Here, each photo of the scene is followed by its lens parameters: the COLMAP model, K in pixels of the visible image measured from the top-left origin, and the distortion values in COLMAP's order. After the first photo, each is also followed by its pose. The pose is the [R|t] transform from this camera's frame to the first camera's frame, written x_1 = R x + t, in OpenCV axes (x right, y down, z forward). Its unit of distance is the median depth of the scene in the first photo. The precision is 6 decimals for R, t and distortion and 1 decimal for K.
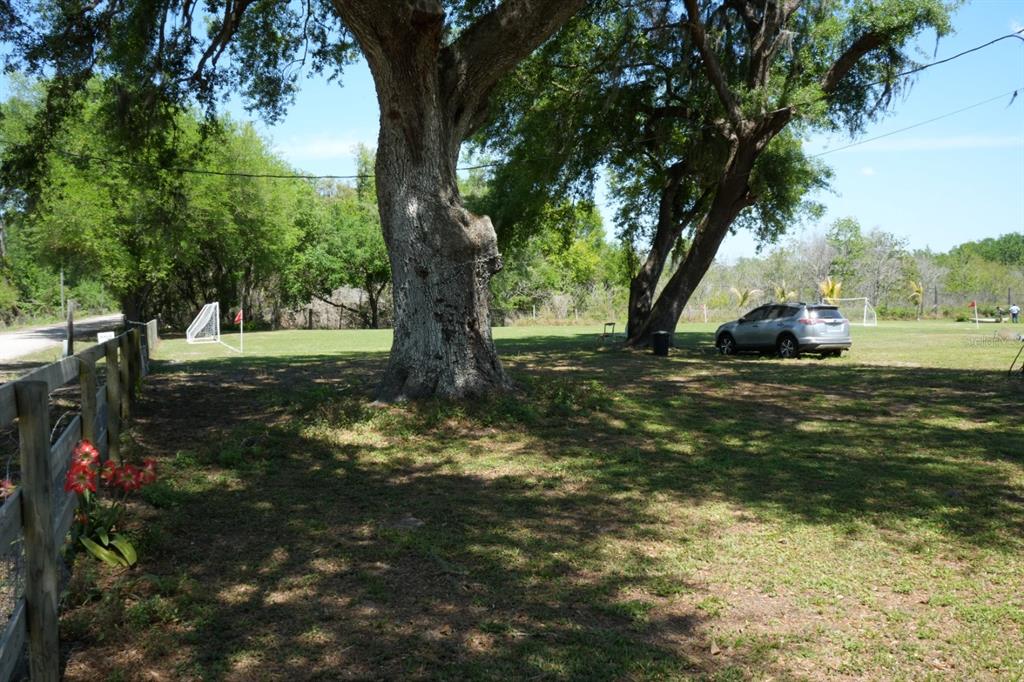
lens RADIAL K [[822.1, 0, 512.0], [0, 822.1, 341.0], [0, 0, 1]] dist [-0.008070, 0.004762]
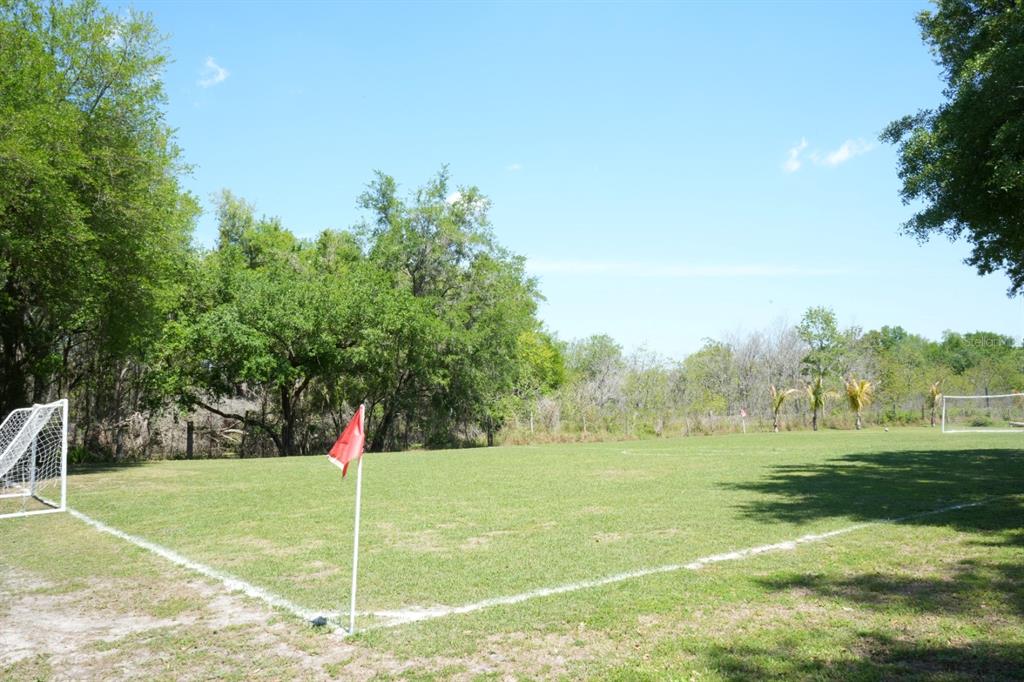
lens RADIAL K [[823.9, 0, 512.0], [0, 823.9, 341.0], [0, 0, 1]] dist [-0.007999, 0.004704]
pose [[0.968382, 0.008394, 0.249331, -0.183676], [0.026785, 0.990158, -0.137365, -0.011535], [-0.248030, 0.139700, 0.958627, 0.421485]]
